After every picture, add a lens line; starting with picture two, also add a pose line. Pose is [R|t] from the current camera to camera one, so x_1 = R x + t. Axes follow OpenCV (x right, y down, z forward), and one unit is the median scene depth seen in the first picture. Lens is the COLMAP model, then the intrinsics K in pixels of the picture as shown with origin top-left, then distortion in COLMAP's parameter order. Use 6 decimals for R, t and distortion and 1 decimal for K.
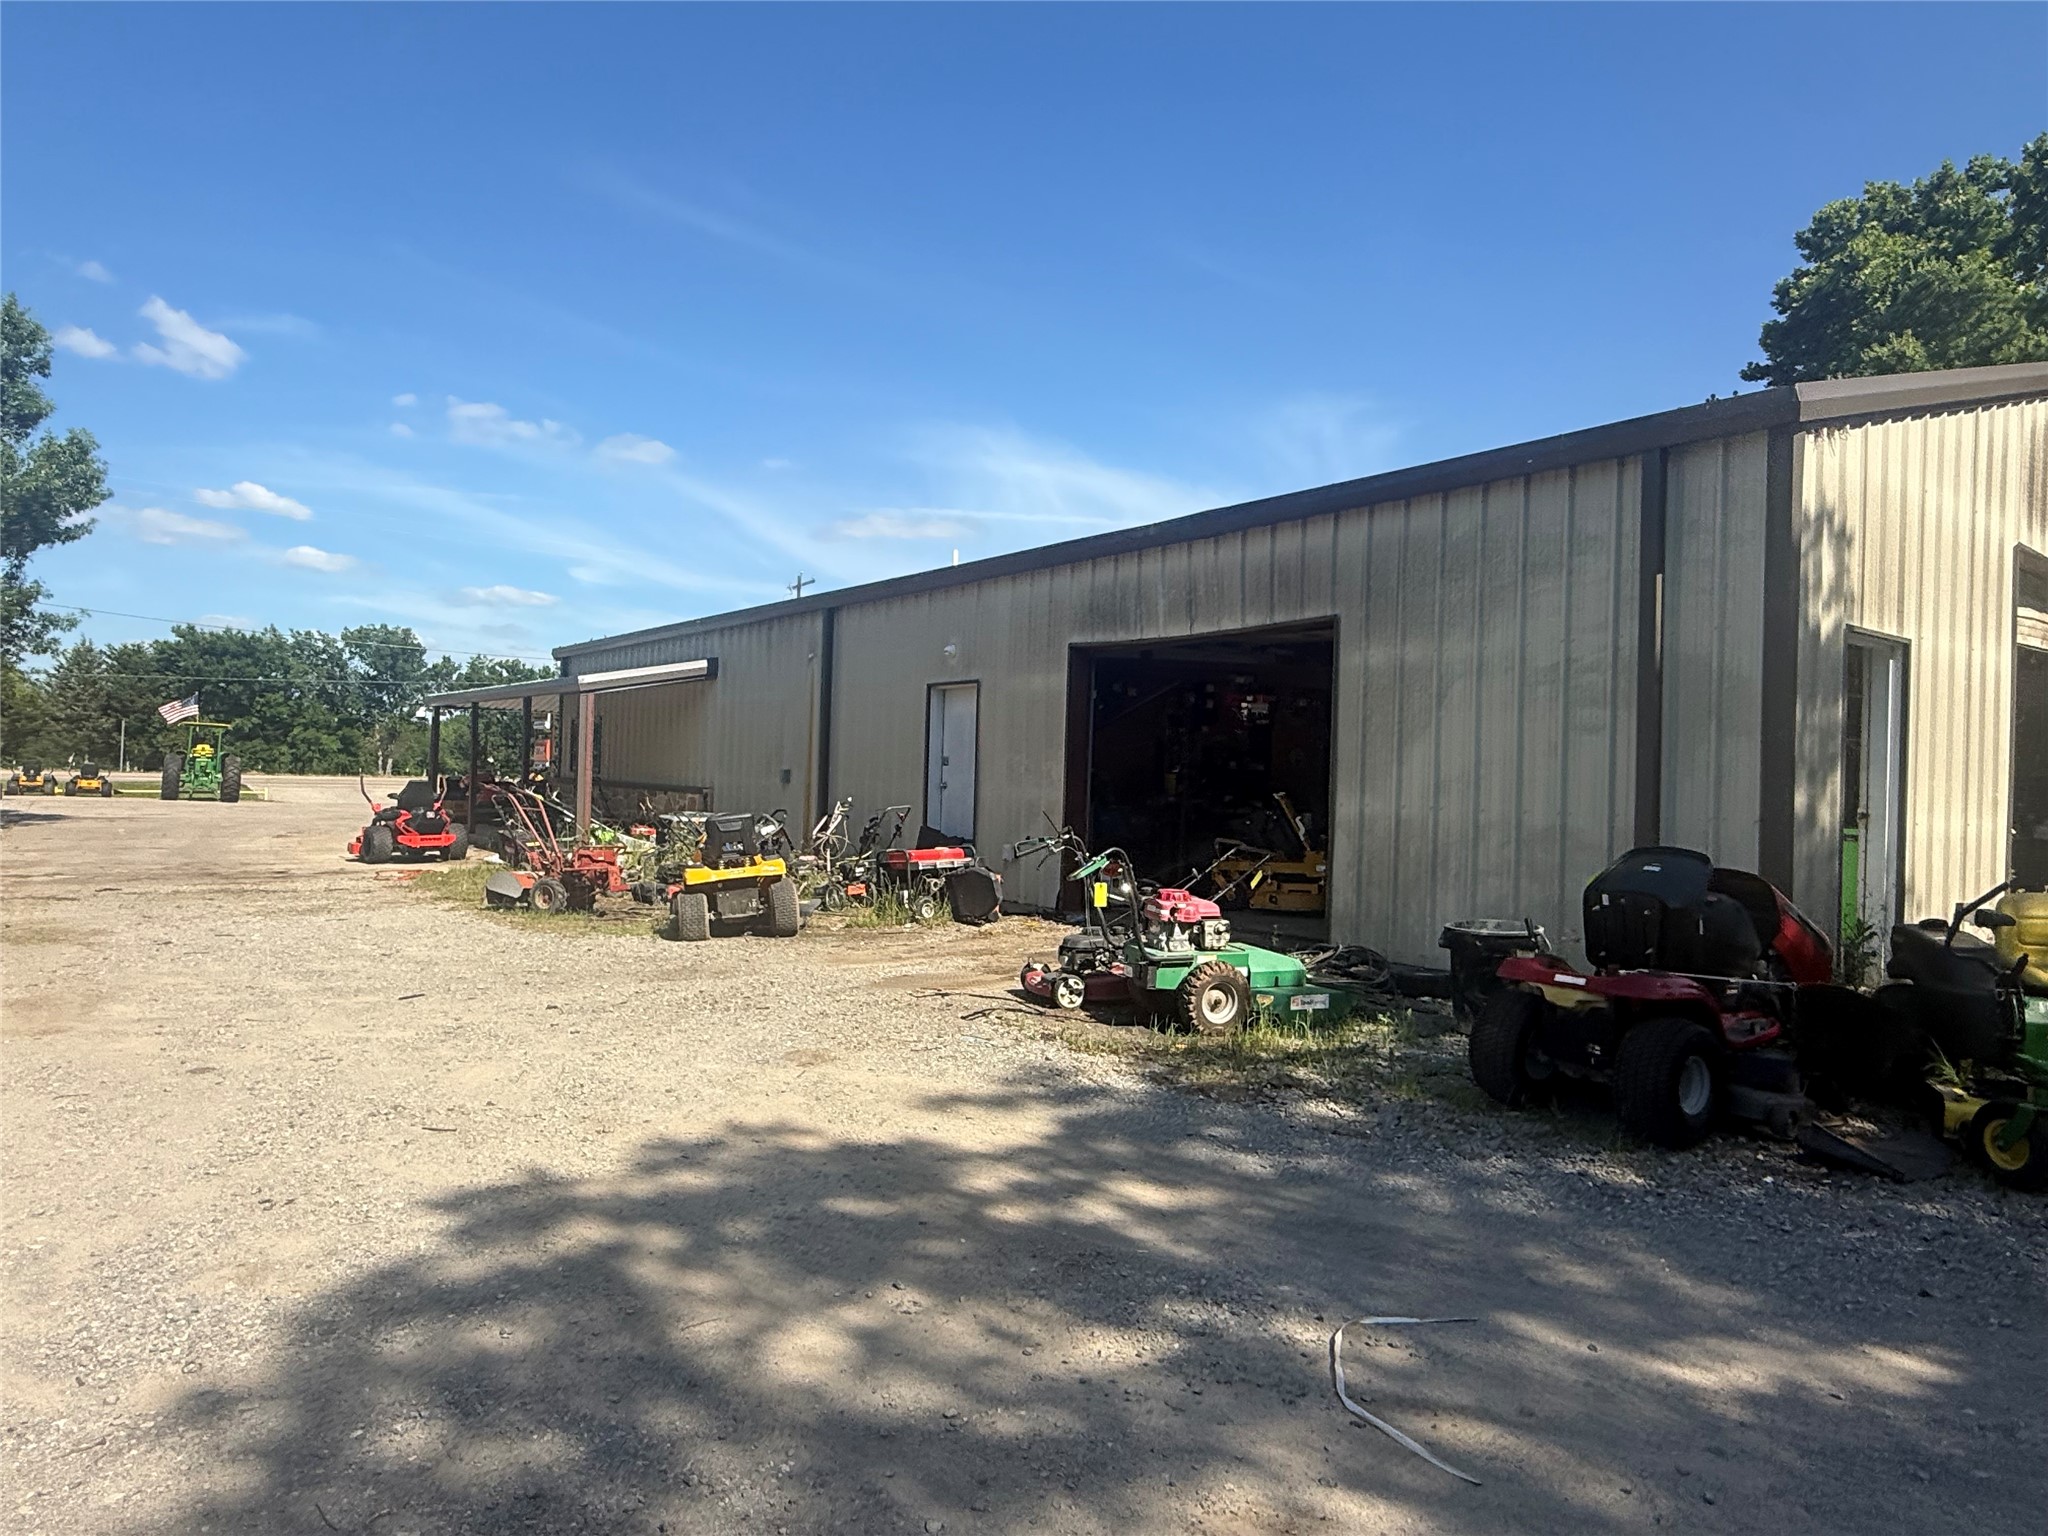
lens RADIAL K [[1256.7, 0, 1019.0], [0, 1256.7, 777.7], [0, 0, 1]] dist [-0.005134, 0.001938]
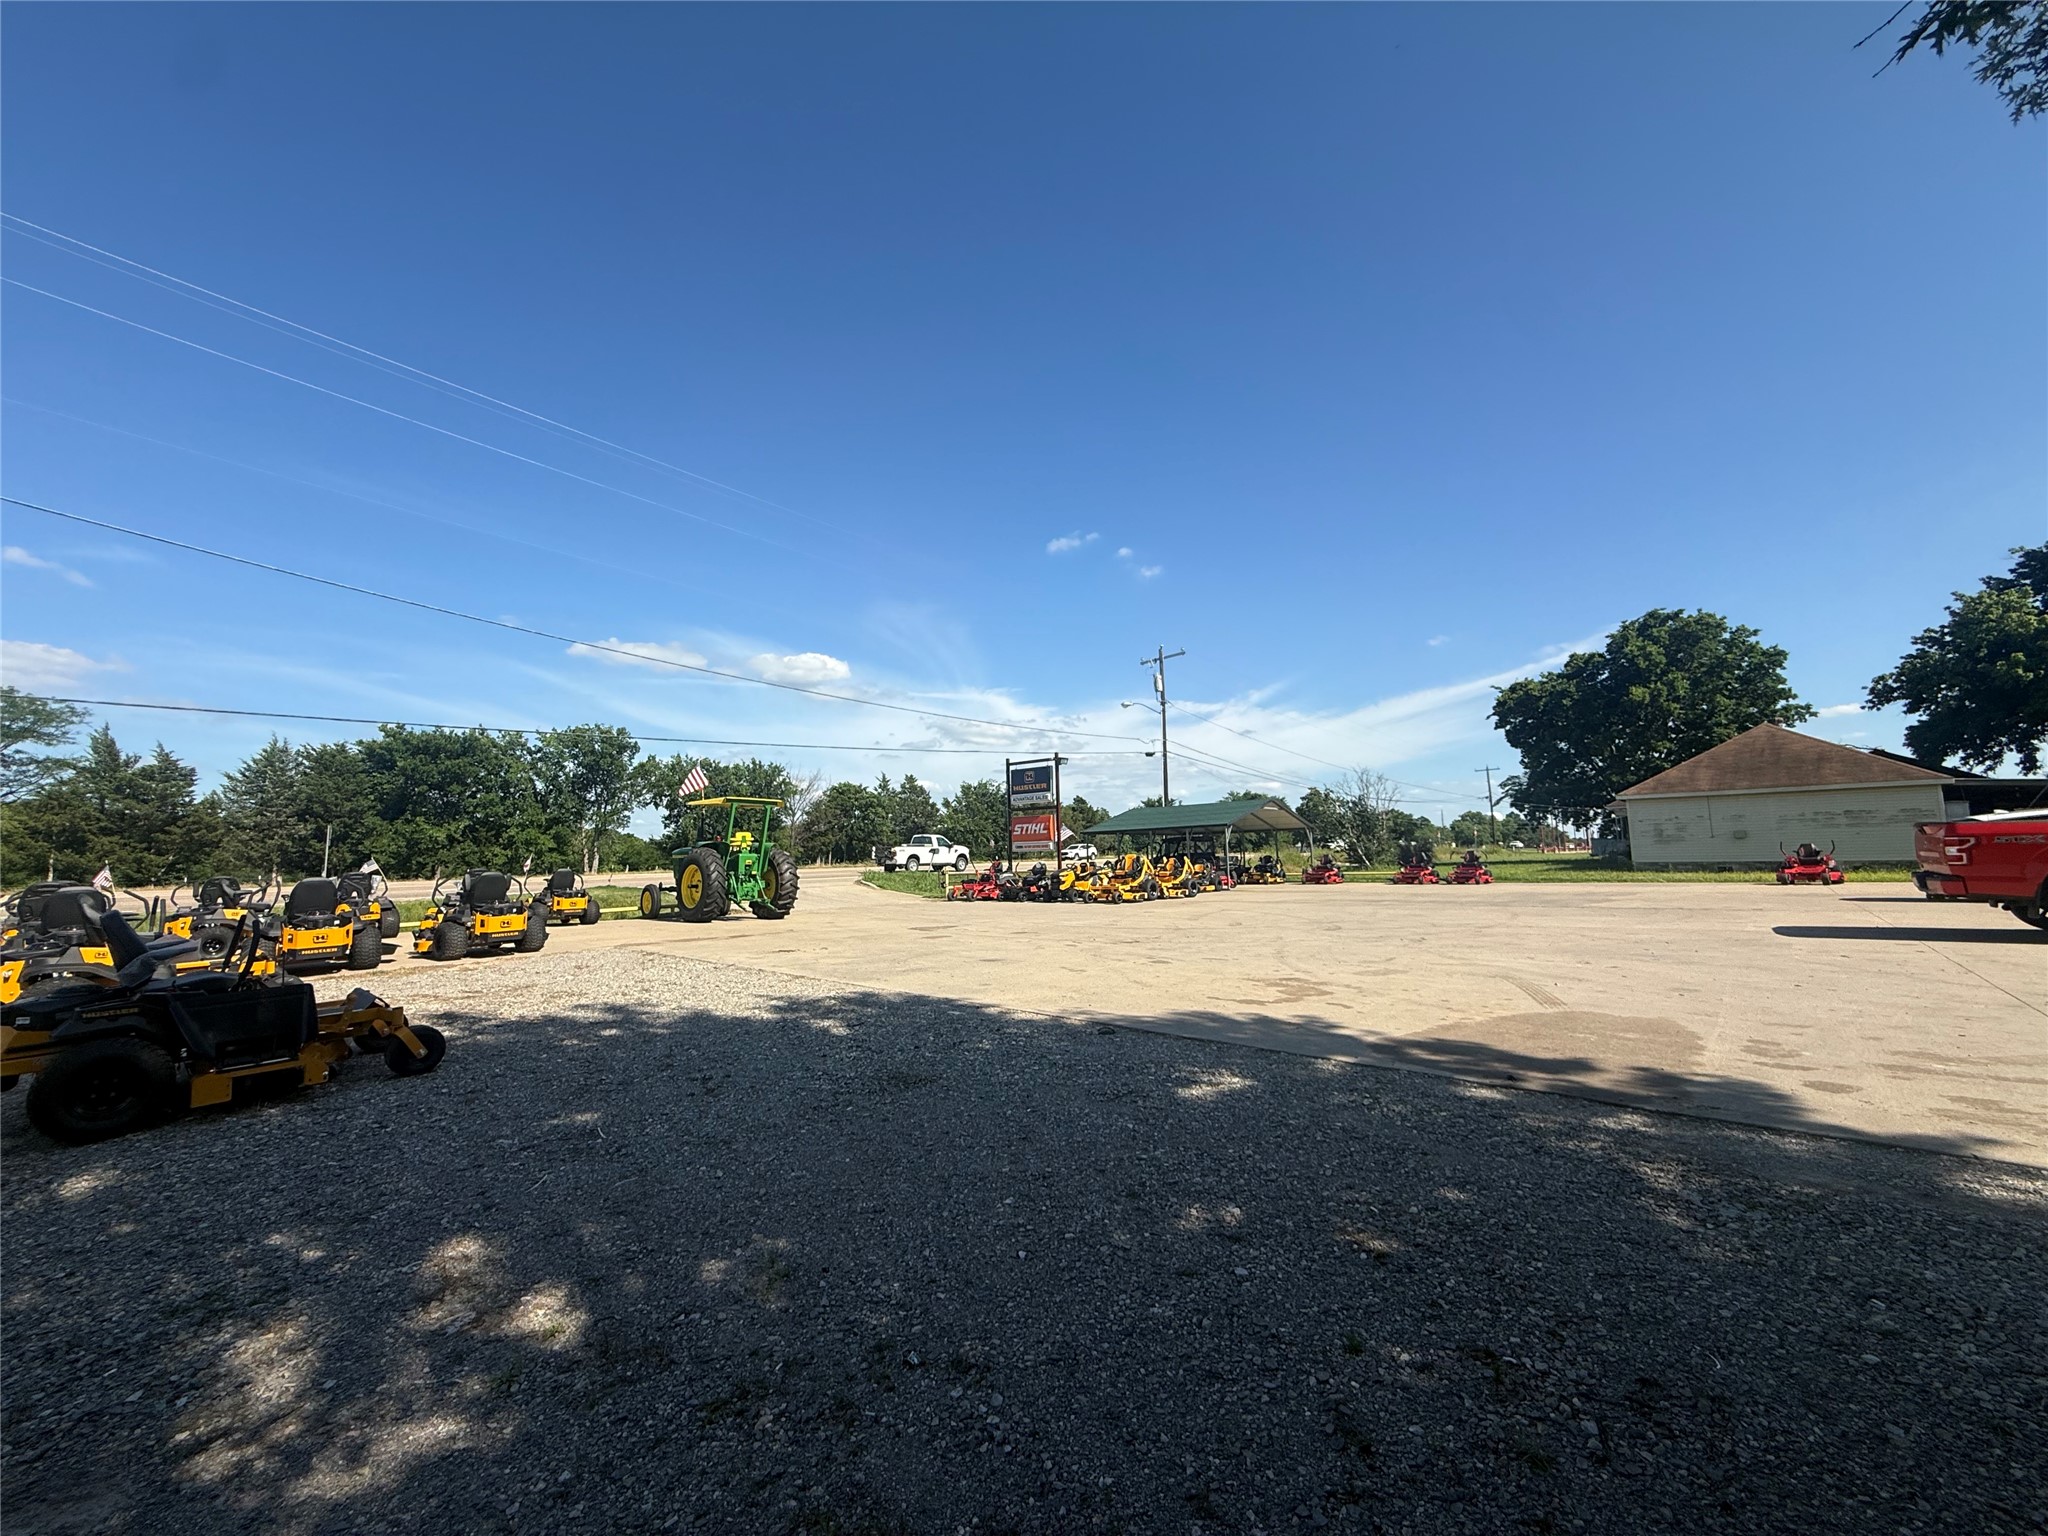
lens RADIAL K [[819.9, 0, 1019.6], [0, 819.9, 764.9], [0, 0, 1]] dist [-0.001081, 0.000290]
pose [[0.979424, -0.026498, 0.200065, -1.403612], [0.047314, 0.993863, -0.099994, -0.026801], [-0.196187, 0.107402, 0.974667, 1.312860]]
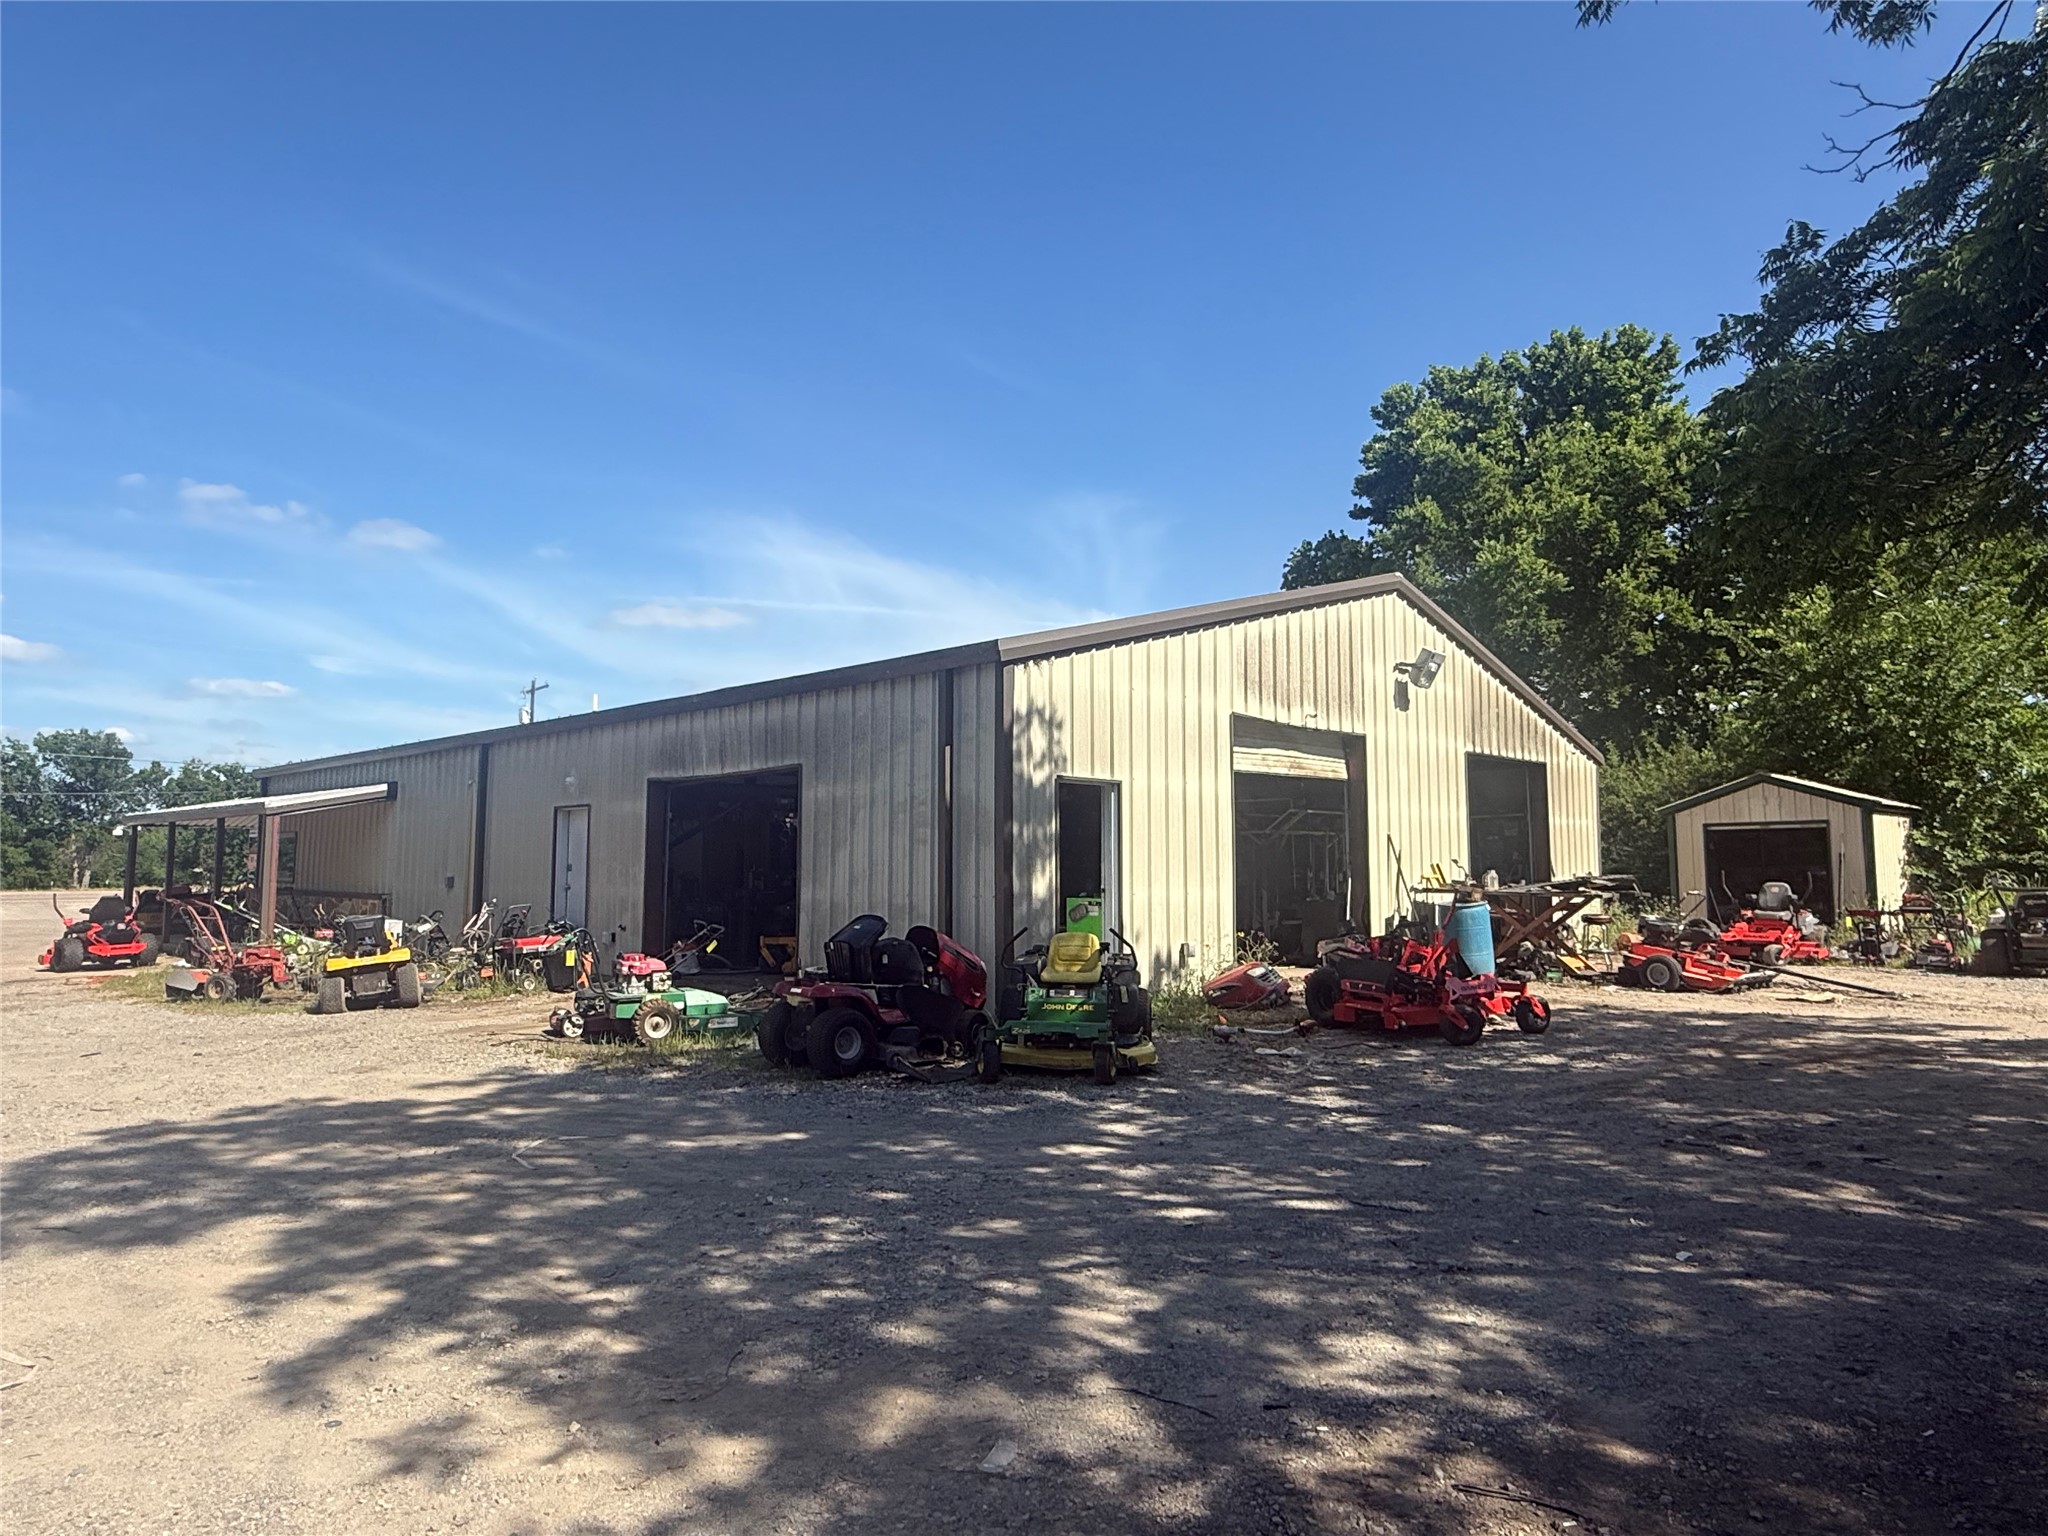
lens RADIAL K [[1256.7, 0, 1015.9], [0, 1256.7, 748.7], [0, 0, 1]] dist [-0.005134, 0.001938]
pose [[0.985104, -0.014955, 0.171308, 0.127368], [0.030582, 0.995566, -0.088951, -0.004480], [-0.169218, 0.092865, 0.981194, -0.246905]]
